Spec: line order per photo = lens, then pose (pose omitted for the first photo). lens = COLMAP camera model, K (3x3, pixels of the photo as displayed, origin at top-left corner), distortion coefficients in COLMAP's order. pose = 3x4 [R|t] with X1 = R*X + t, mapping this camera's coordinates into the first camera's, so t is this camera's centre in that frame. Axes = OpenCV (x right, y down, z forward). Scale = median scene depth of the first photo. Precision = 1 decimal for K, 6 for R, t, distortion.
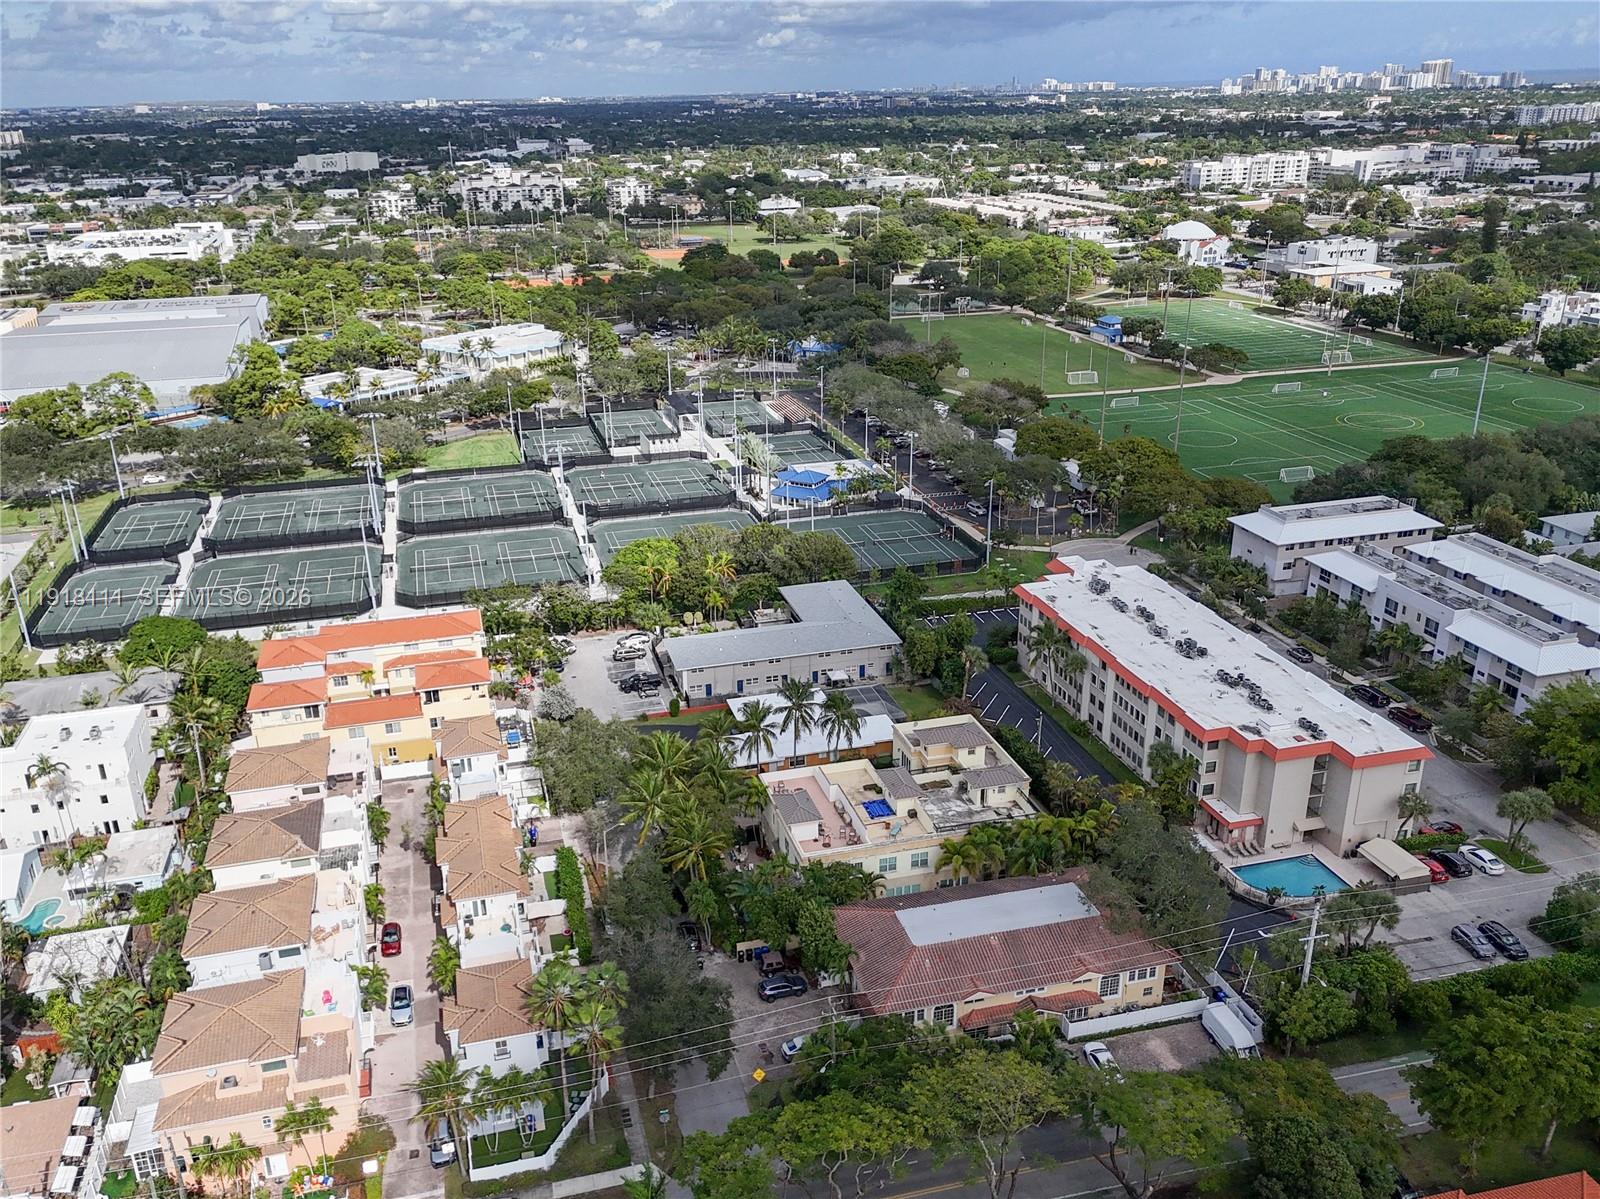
lens RADIAL K [[1272.7, 0, 800.0], [0, 1272.7, 599.5], [0, 0, 1]] dist [0.047663, -0.056469]
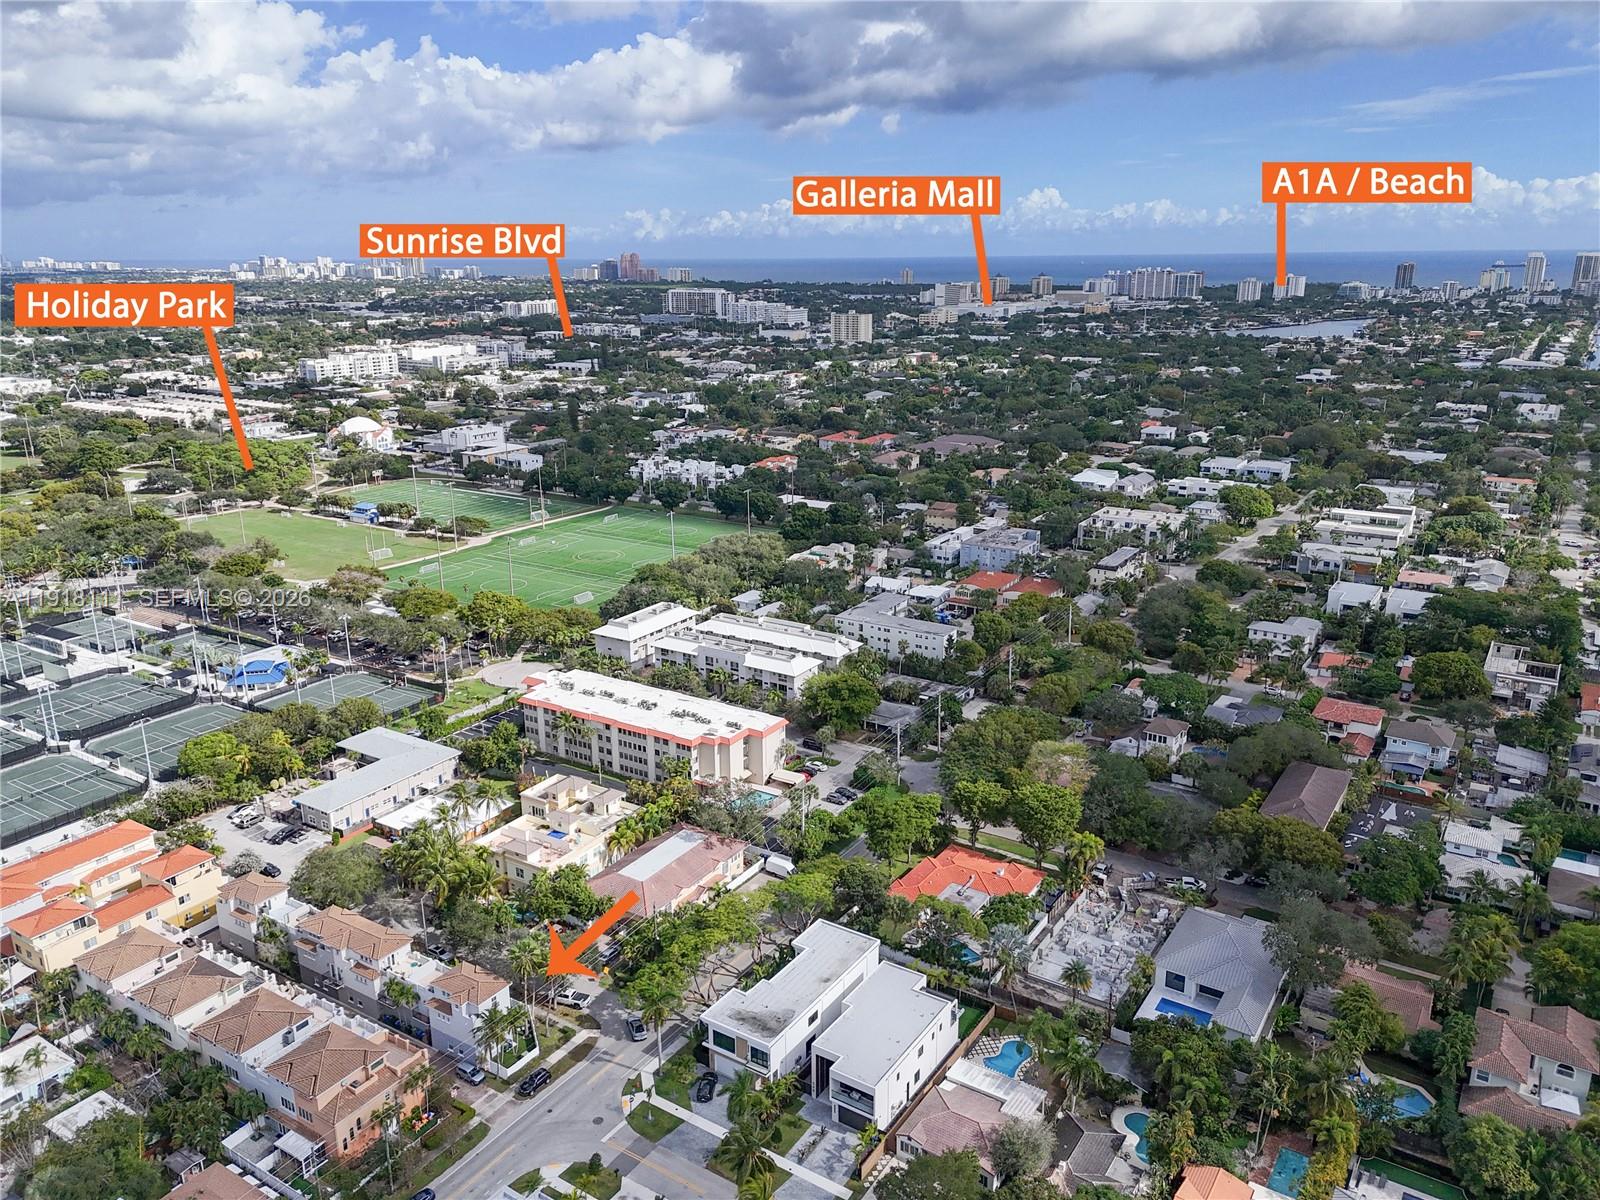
lens RADIAL K [[1272.7, 0, 800.0], [0, 1272.7, 600.0], [0, 0, 1]] dist [0.047663, -0.056469]
pose [[0.699950, -0.171594, 0.693272, -0.609855], [0.235948, 0.971763, 0.002303, -0.046454], [-0.674092, 0.161964, 0.720672, -0.345562]]
